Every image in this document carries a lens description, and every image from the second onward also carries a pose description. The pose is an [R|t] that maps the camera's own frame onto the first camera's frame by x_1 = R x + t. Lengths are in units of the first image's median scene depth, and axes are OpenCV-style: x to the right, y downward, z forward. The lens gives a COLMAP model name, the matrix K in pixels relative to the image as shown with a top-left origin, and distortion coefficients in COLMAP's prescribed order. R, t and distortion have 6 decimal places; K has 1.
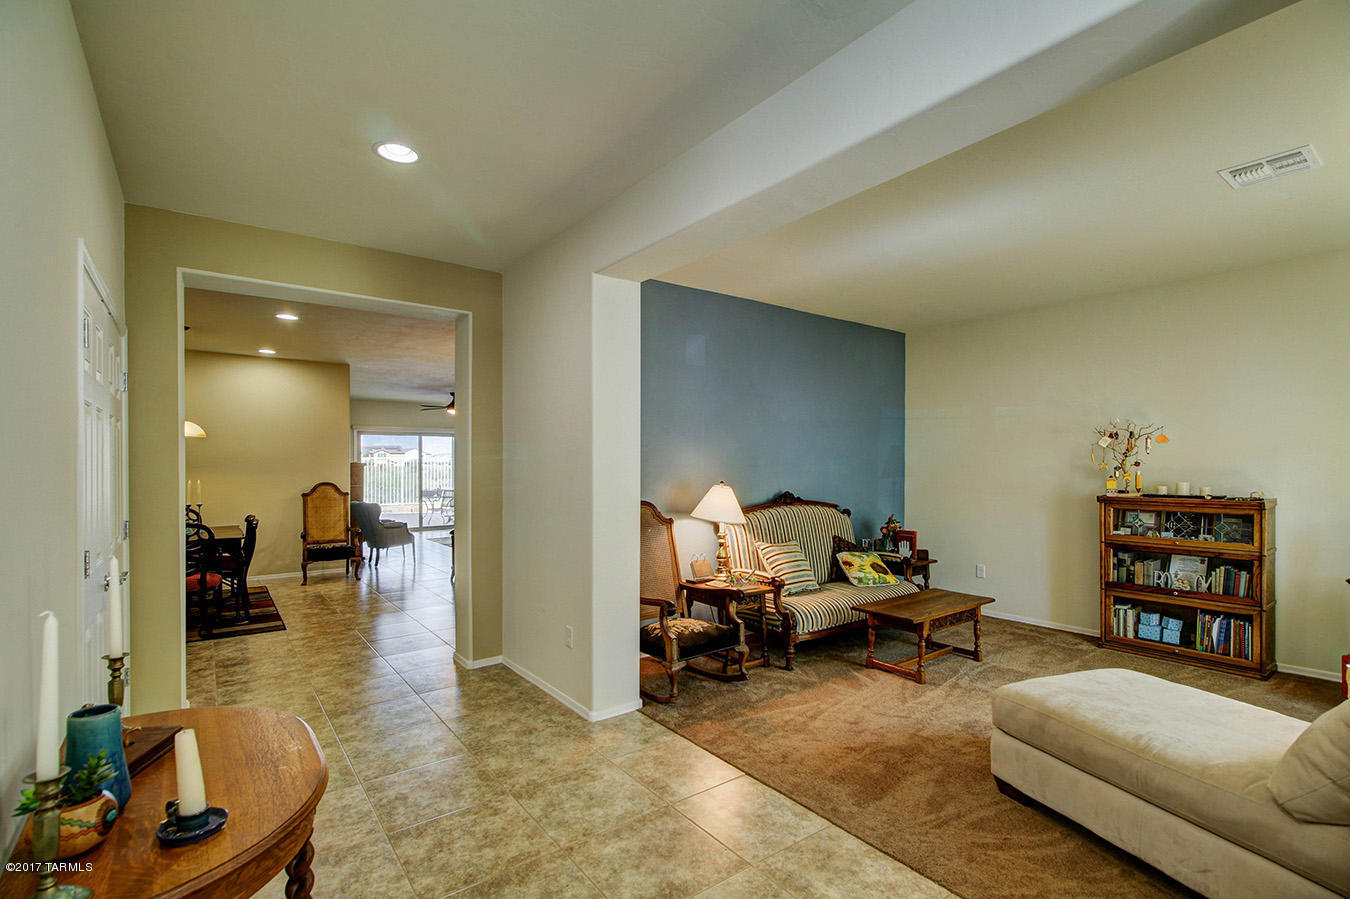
lens RADIAL K [[625.3, 0, 659.6], [0, 625.3, 475.8], [0, 0, 1]] dist [0.023308, -0.014645]
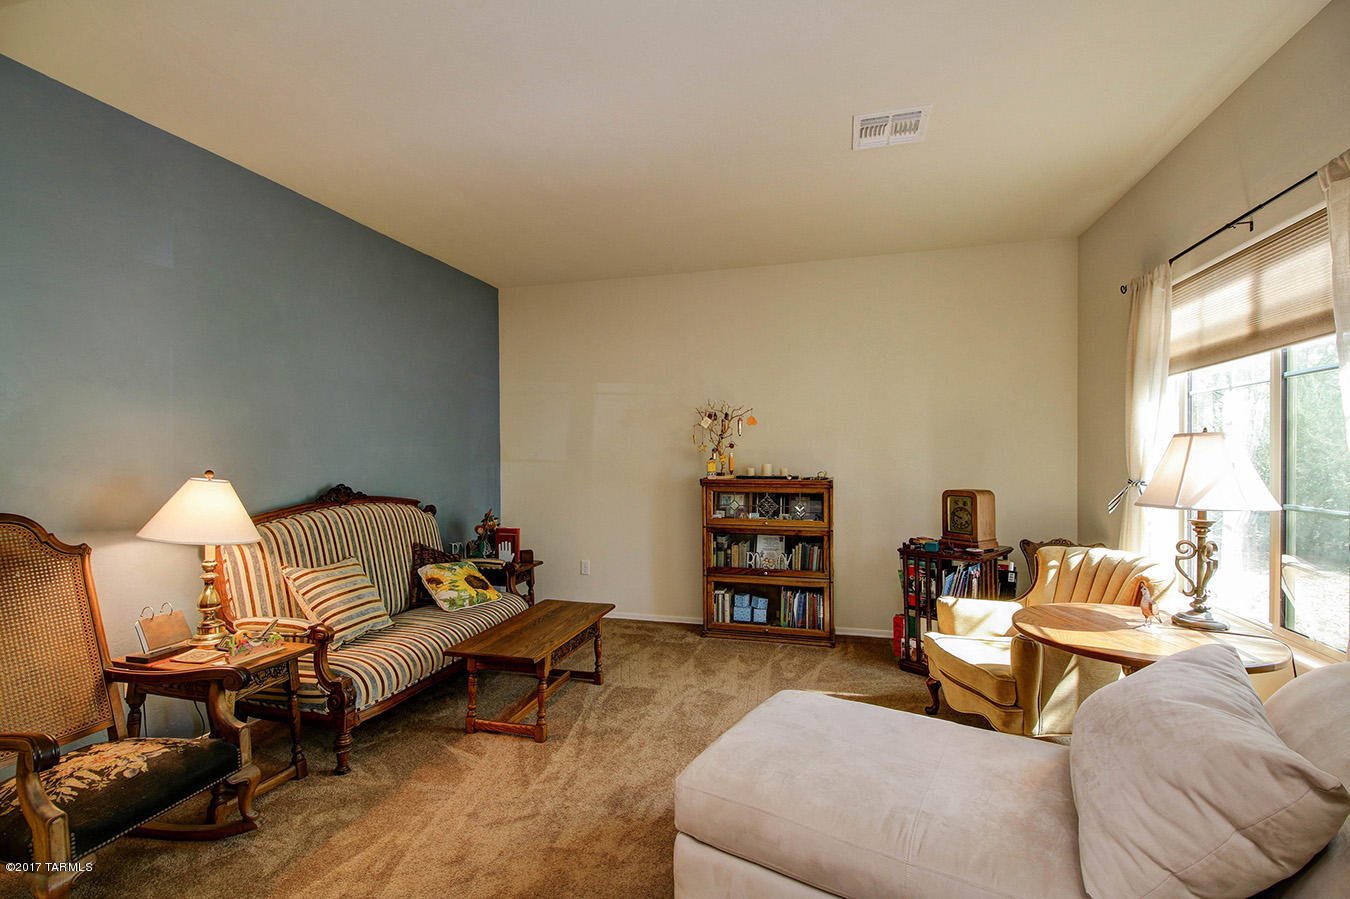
lens RADIAL K [[623.8, 0, 671.4], [0, 623.8, 464.2], [0, 0, 1]] dist [0.022853, -0.014783]
pose [[0.781815, -0.010078, 0.623430, 0.073958], [0.011320, 0.999934, 0.001969, 0.007195], [-0.623408, 0.005518, 0.781877, 0.301216]]
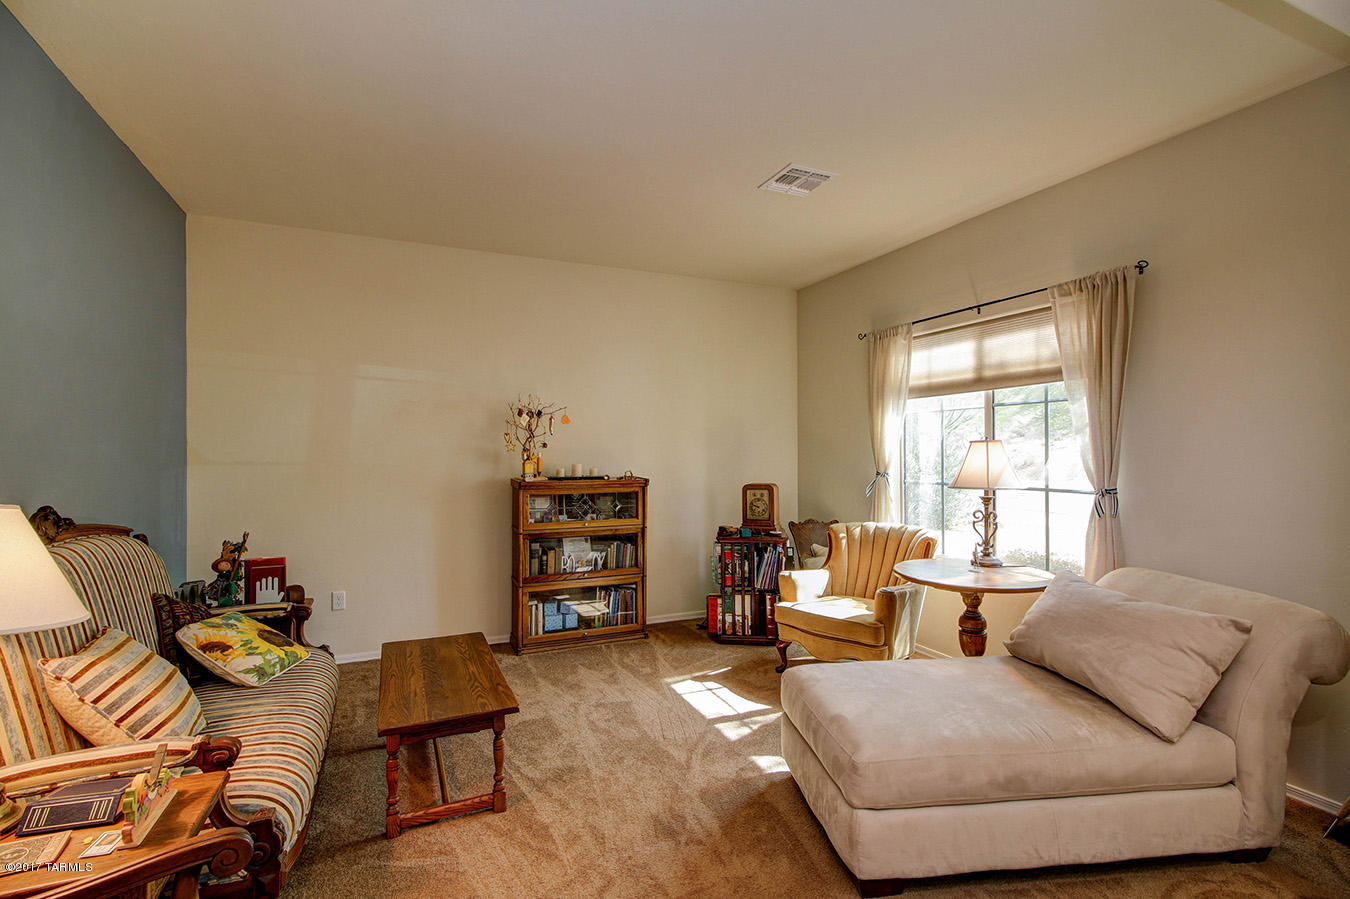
lens RADIAL K [[626.7, 0, 671.3], [0, 626.7, 452.7], [0, 0, 1]] dist [0.022123, -0.008724]
pose [[0.199694, 0.003488, 0.979852, -0.121635], [0.018476, 0.999802, -0.007324, 0.002160], [-0.979684, 0.019567, 0.199590, 0.648777]]
